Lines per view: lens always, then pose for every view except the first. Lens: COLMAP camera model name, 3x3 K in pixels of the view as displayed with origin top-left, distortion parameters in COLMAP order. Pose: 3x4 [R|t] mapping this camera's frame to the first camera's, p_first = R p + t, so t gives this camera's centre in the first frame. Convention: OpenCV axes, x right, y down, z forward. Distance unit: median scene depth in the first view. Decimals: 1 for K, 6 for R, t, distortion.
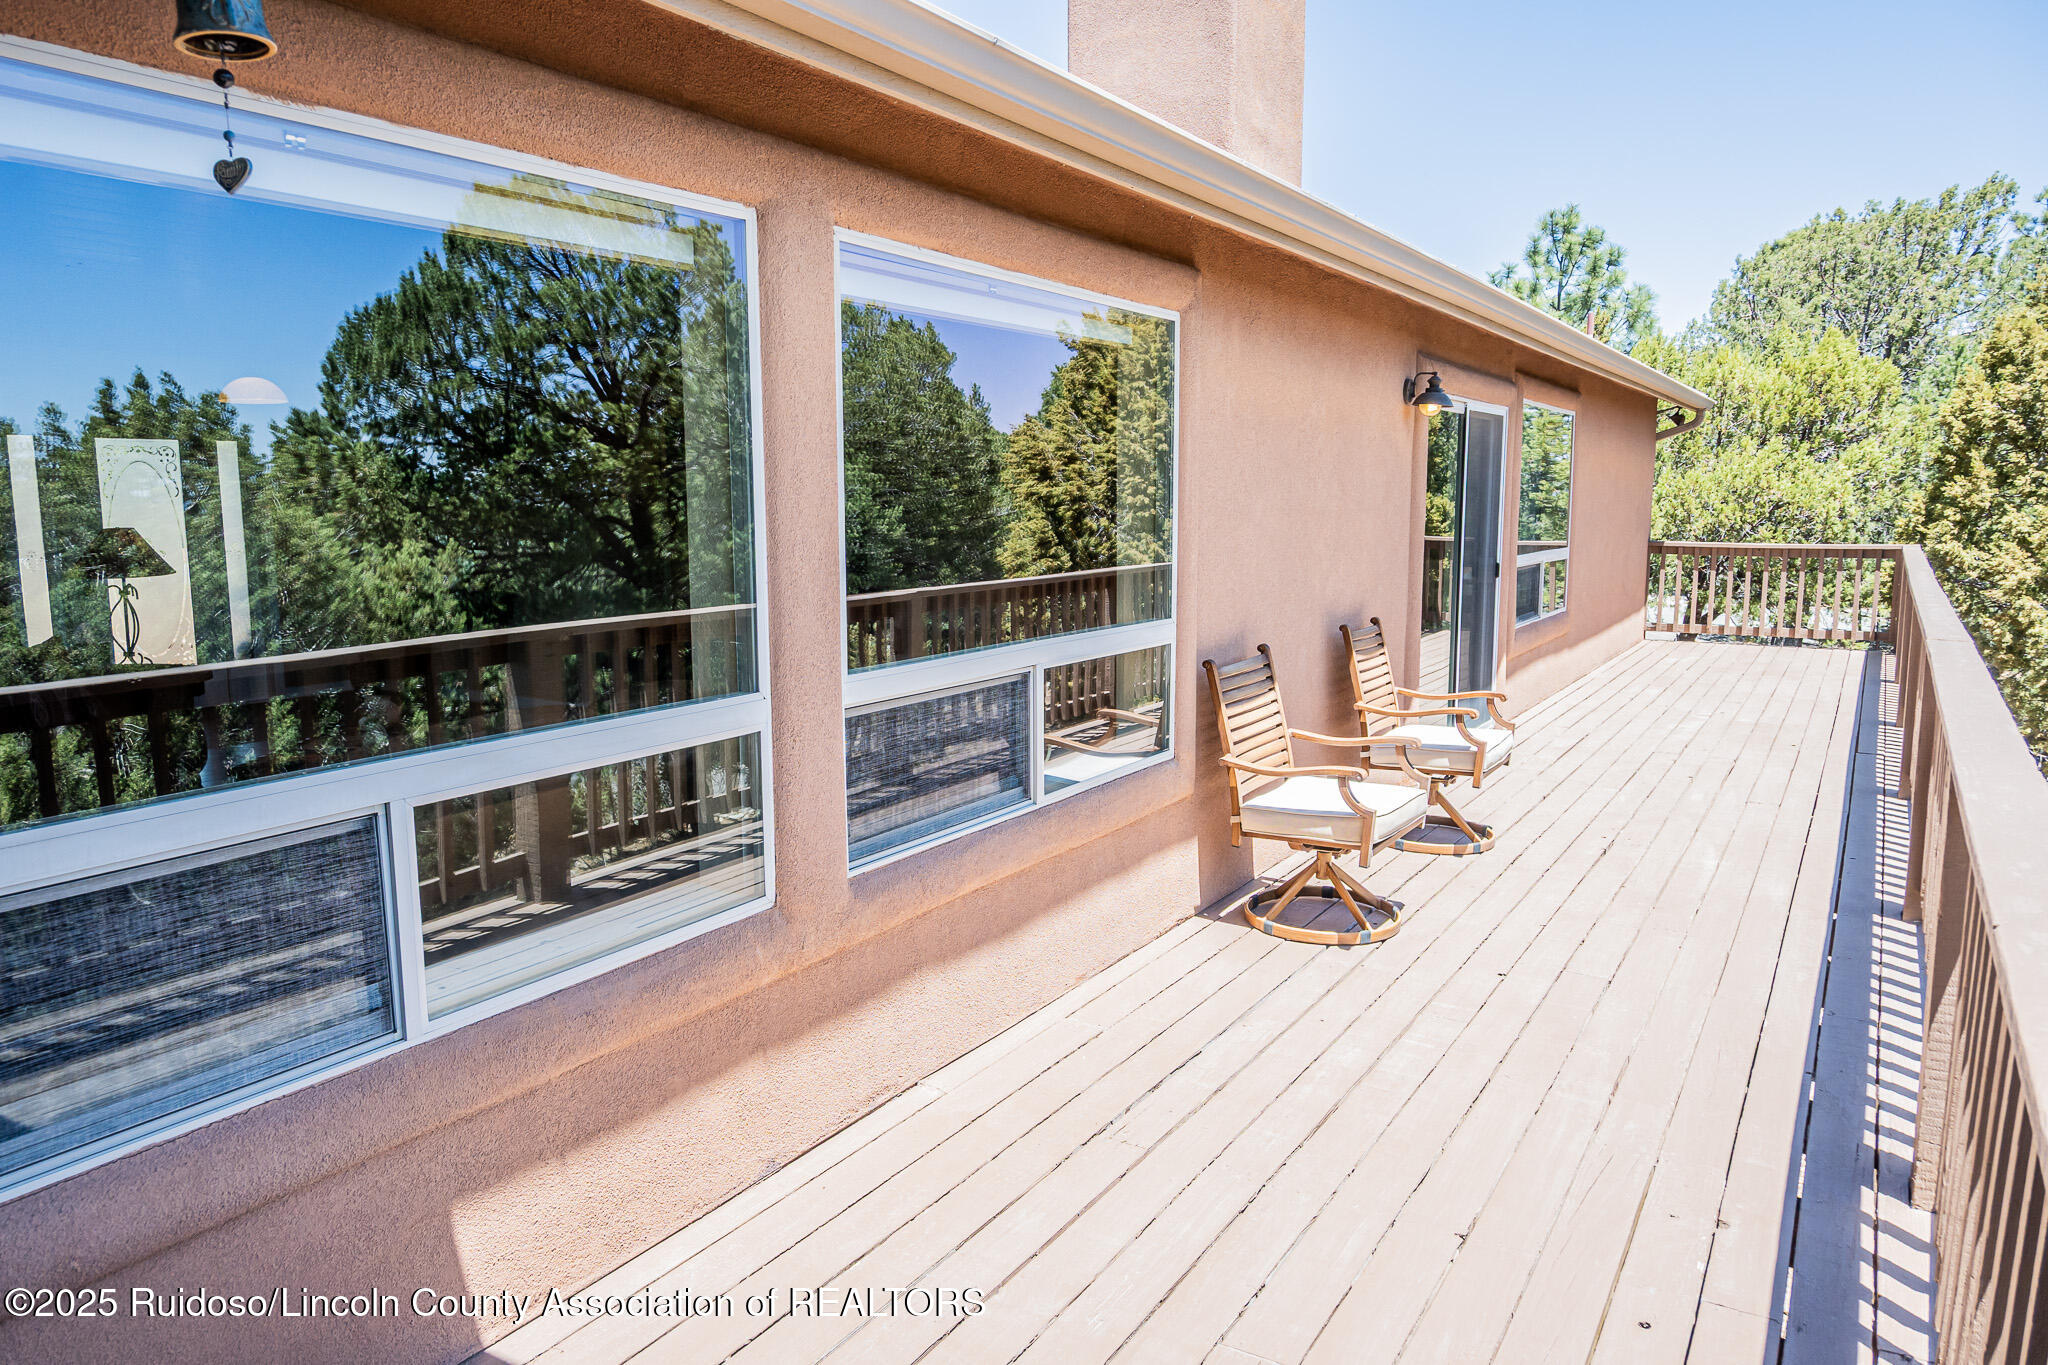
lens RADIAL K [[1400.7, 0, 1021.7], [0, 1400.7, 692.0], [0, 0, 1]] dist [-0.007781, -0.003335]
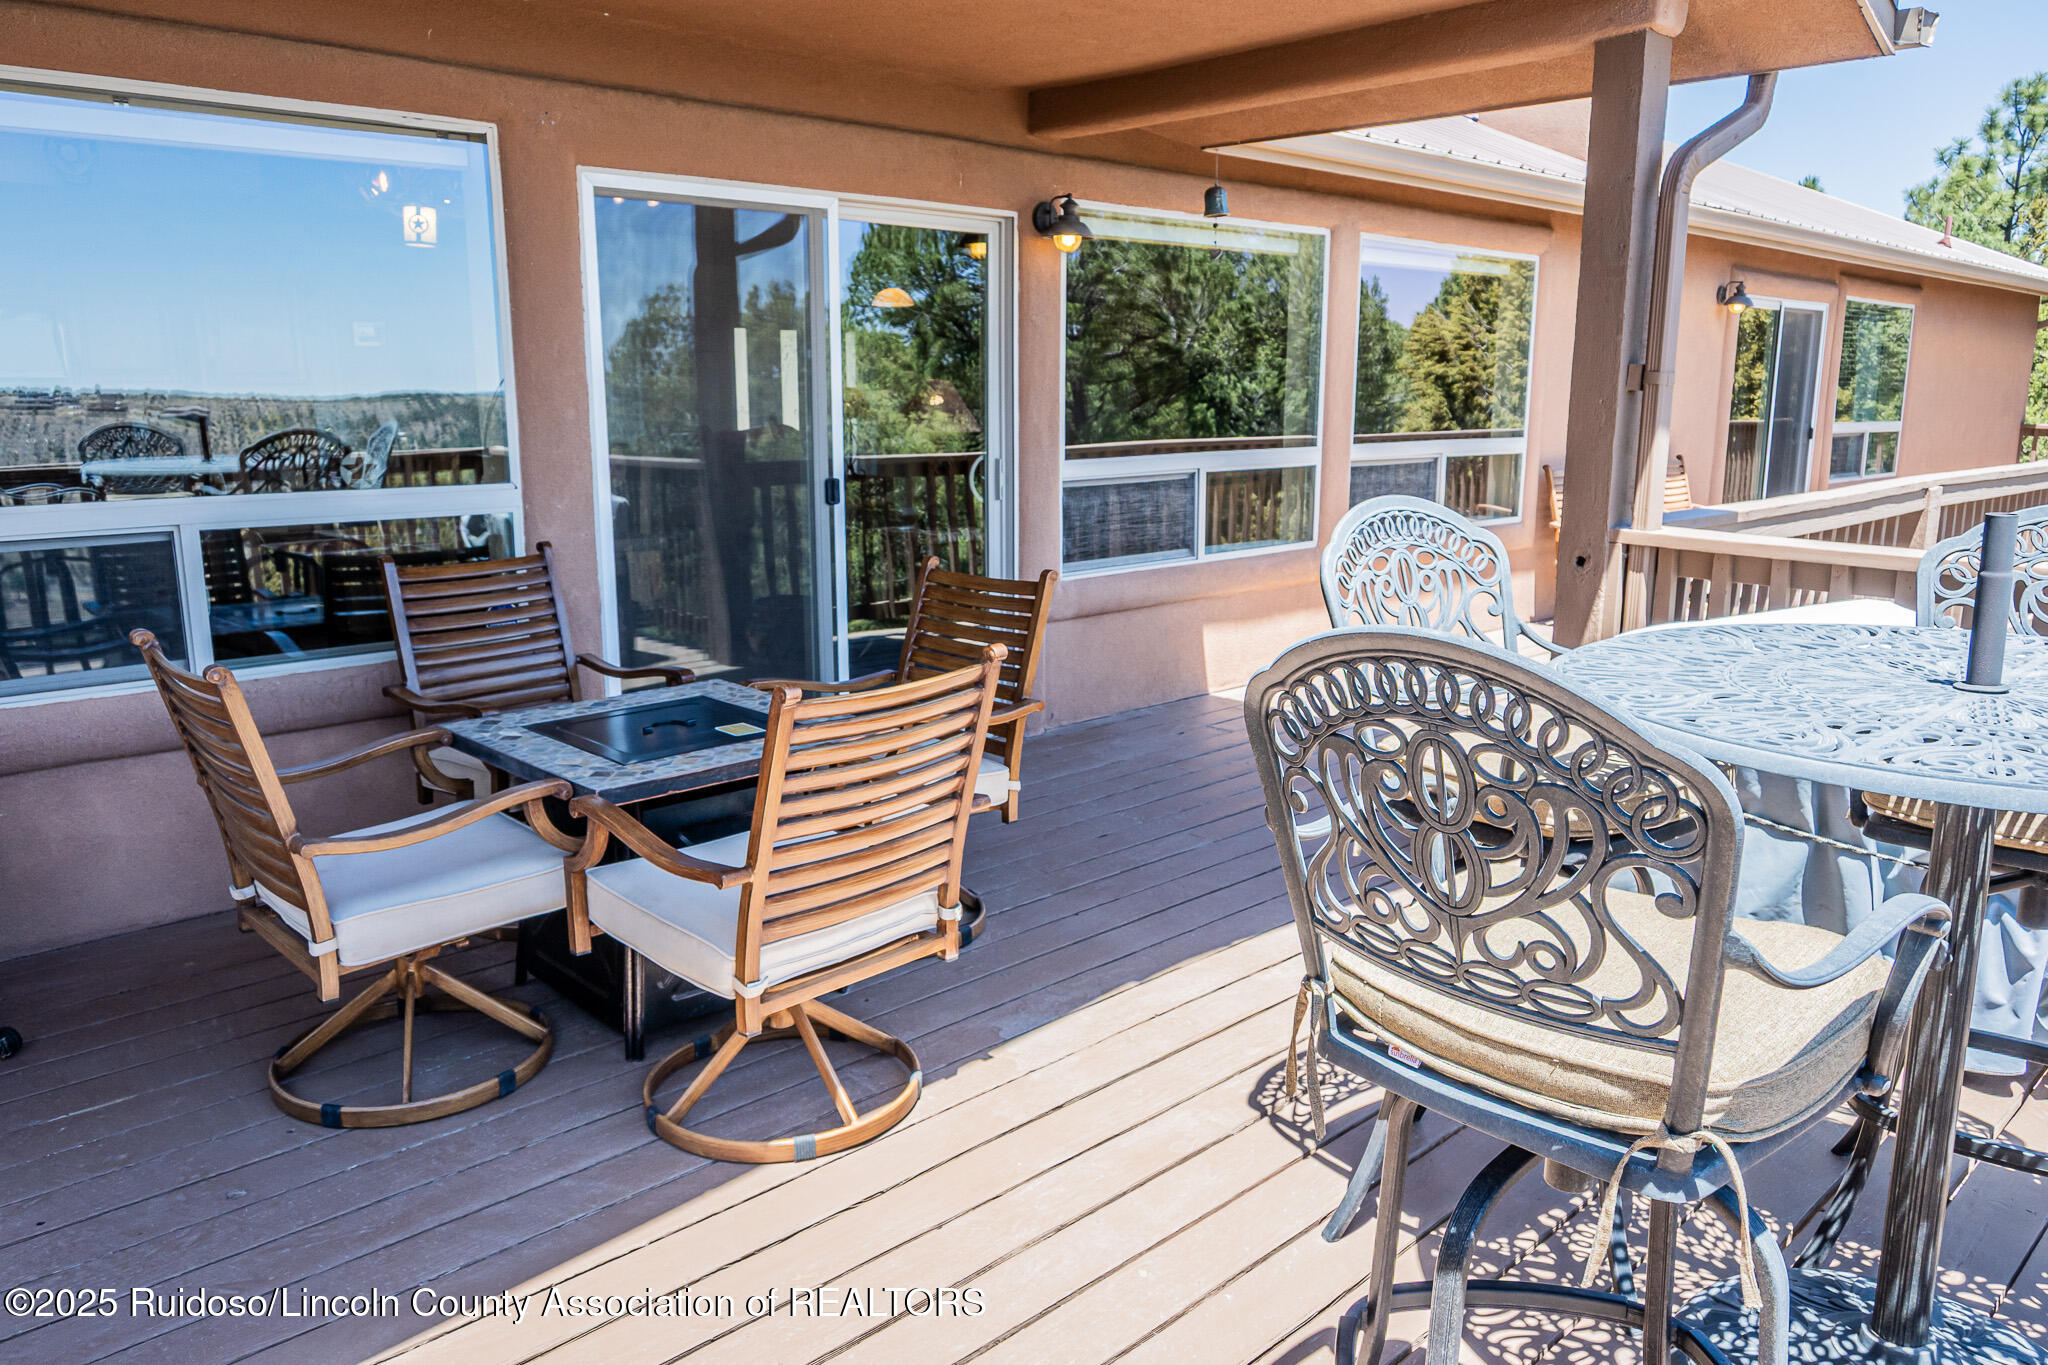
lens RADIAL K [[1512.7, 0, 1024.0], [0, 1512.7, 682.5], [0, 0, 1]] dist [0.009492, 0.001769]
pose [[0.970701, 0.054365, -0.234060, -0.013067], [-0.042154, 0.997492, 0.056862, 0.060995], [0.236564, -0.045330, 0.970558, -0.348448]]
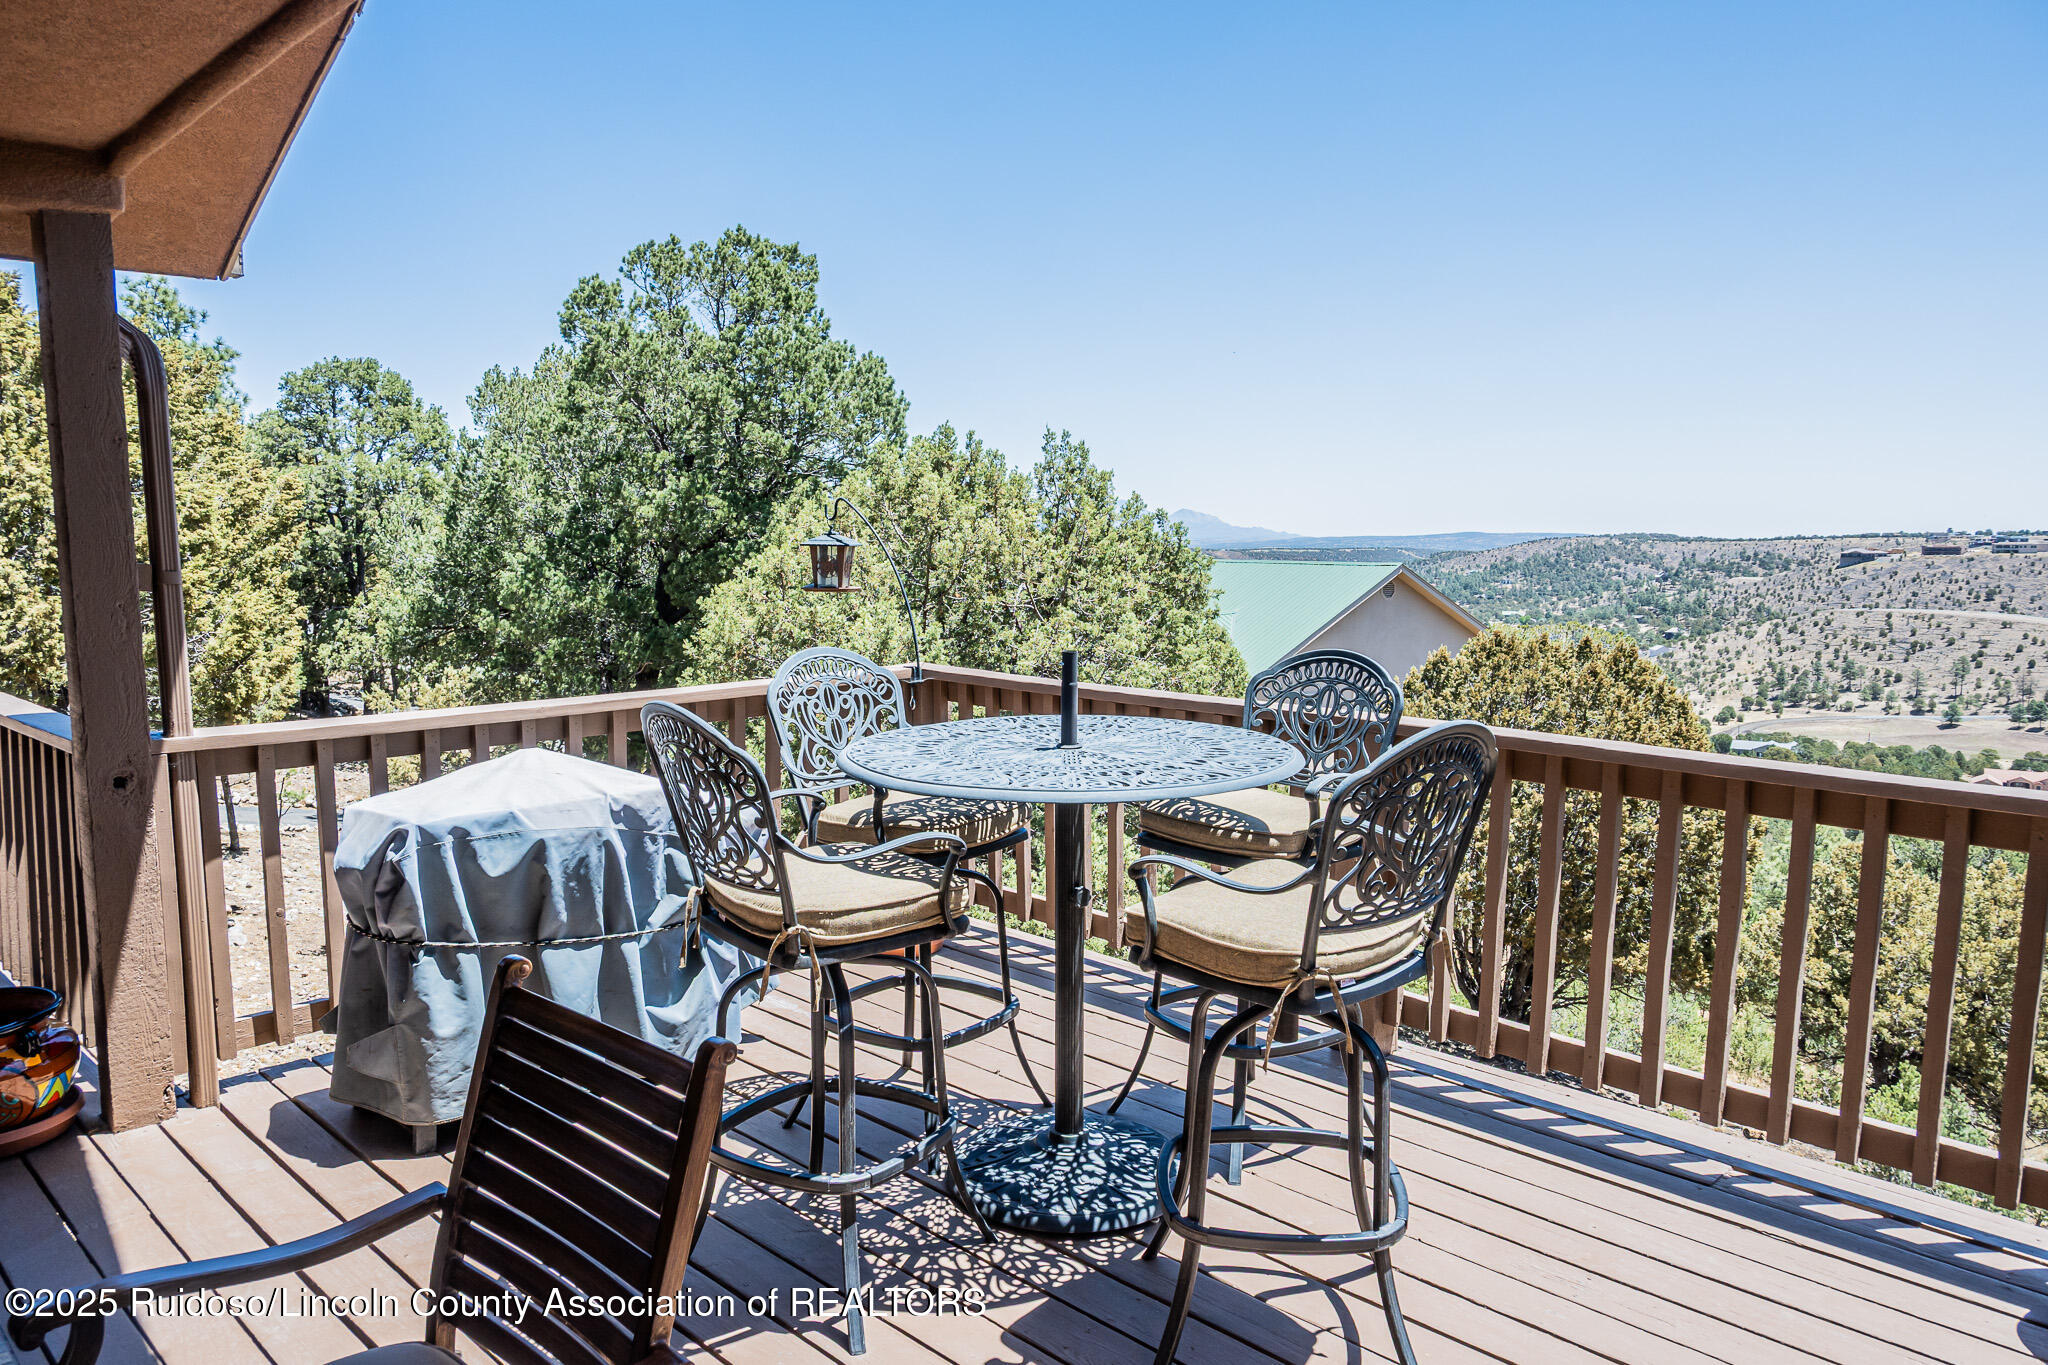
lens RADIAL K [[1450.6, 0, 988.6], [0, 1450.6, 716.2], [0, 0, 1]] dist [-0.006646, -0.040063]
pose [[0.247063, -0.124332, 0.960990, -0.205424], [0.148134, 0.984923, 0.089344, 0.034712], [-0.957610, 0.120281, 0.261756, -0.225325]]
